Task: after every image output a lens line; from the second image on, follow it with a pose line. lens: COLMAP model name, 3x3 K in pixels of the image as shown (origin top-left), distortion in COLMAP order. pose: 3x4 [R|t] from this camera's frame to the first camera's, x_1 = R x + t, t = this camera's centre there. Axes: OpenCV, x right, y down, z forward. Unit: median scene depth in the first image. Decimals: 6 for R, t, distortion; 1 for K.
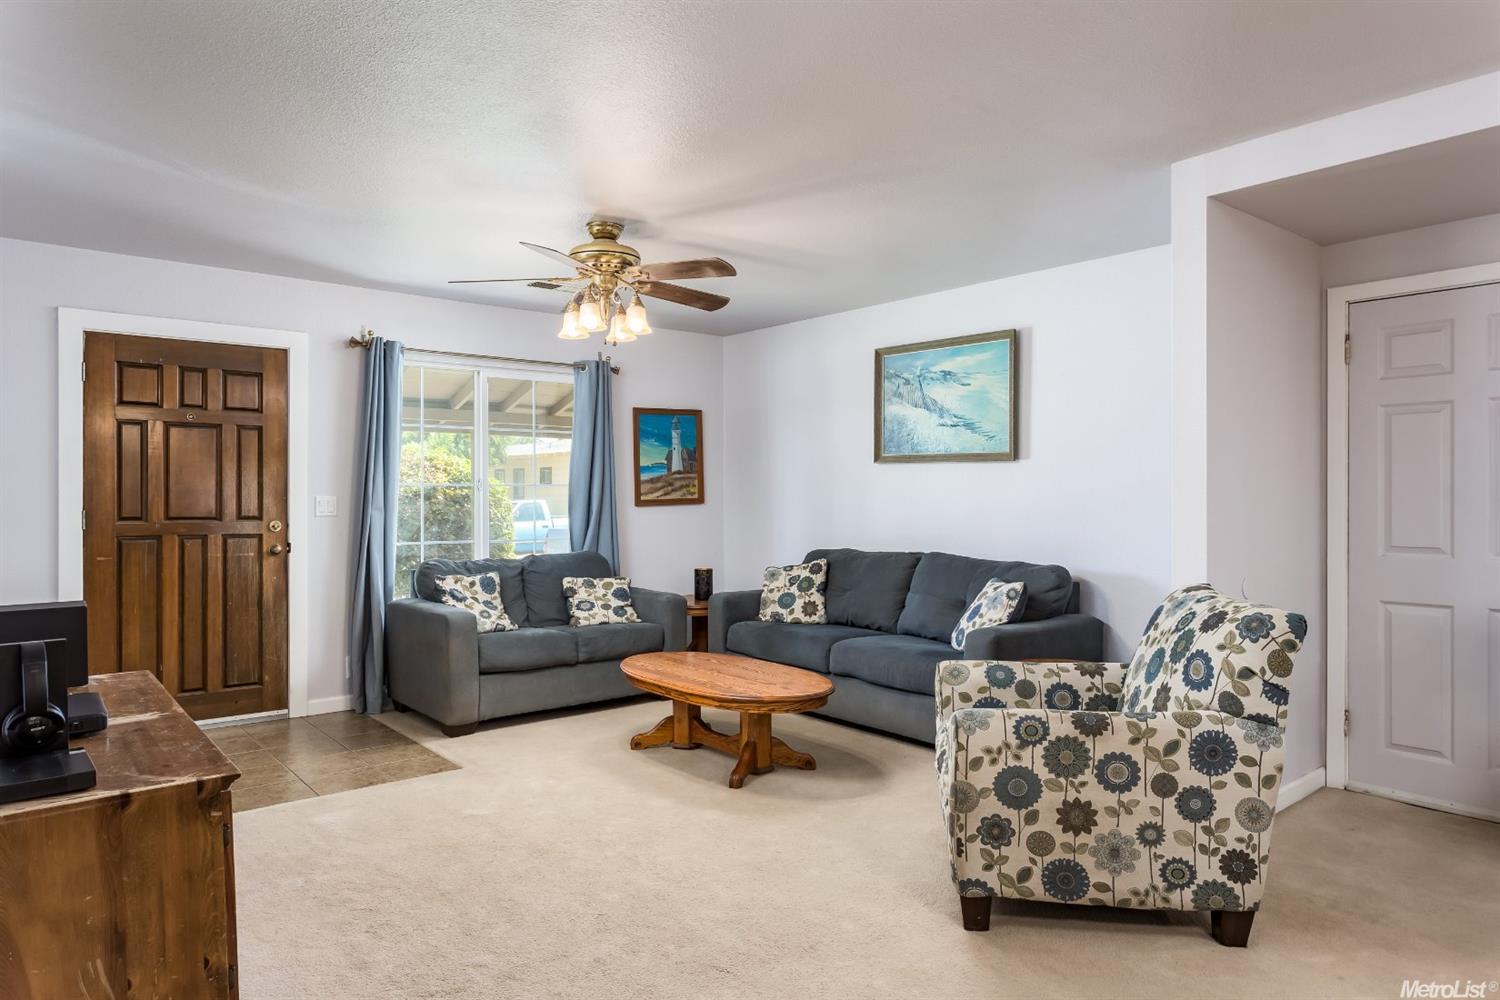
lens RADIAL K [[928.5, 0, 751.0], [0, 928.5, 502.8], [0, 0, 1]] dist [-0.006111, -0.002320]
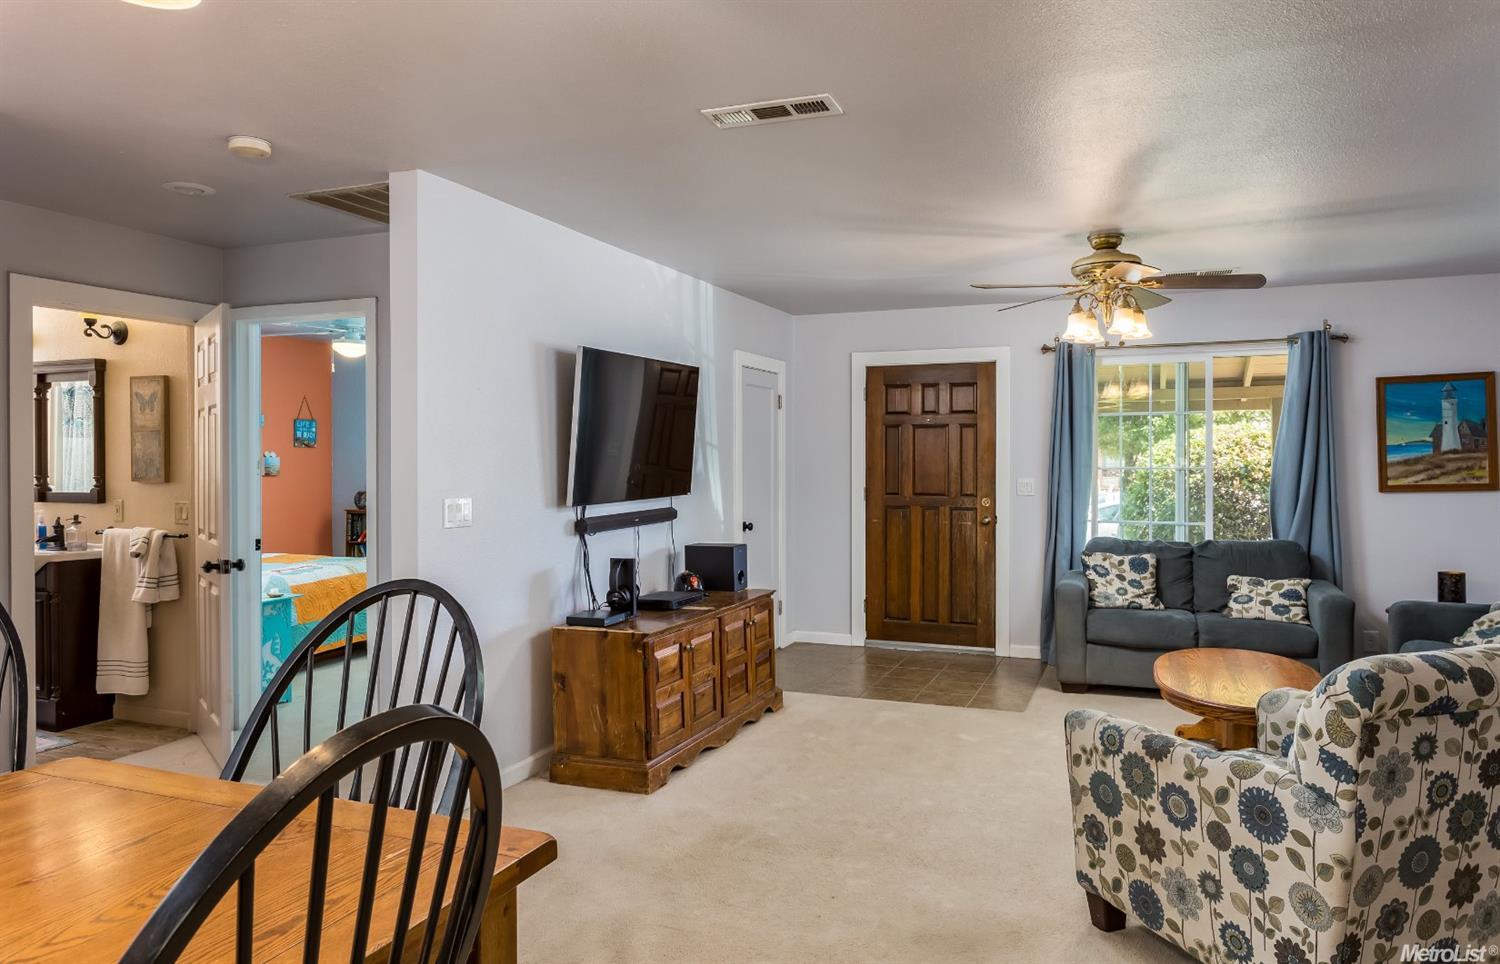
lens RADIAL K [[996.8, 0, 749.1], [0, 996.8, 469.6], [0, 0, 1]] dist [0.000446, -0.003729]
pose [[0.473333, 0.007567, -0.880851, 1.048374], [-0.005107, 0.999970, 0.005846, -0.051087], [0.880869, 0.001731, 0.473357, 0.139357]]
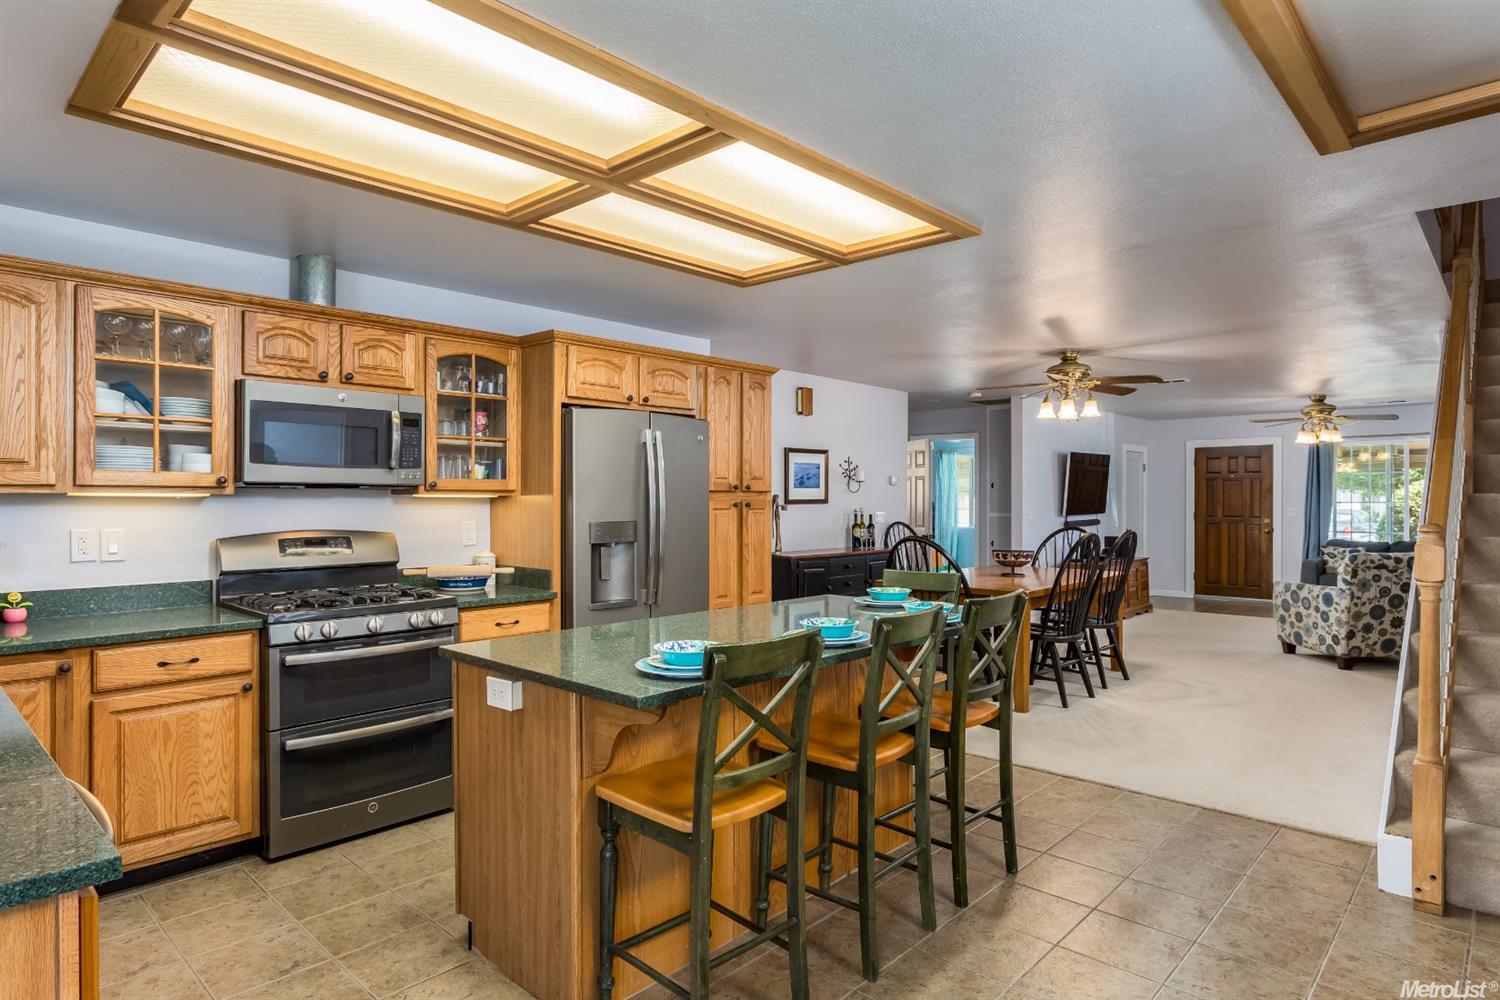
lens RADIAL K [[856.5, 0, 751.7], [0, 856.5, 500.8], [0, 0, 1]] dist [-0.002431, -0.000212]
pose [[0.139382, 0.001078, -0.990238, 2.850569], [-0.007825, 0.999969, -0.000013, -0.030066], [0.990208, 0.007750, 0.139386, -1.165527]]
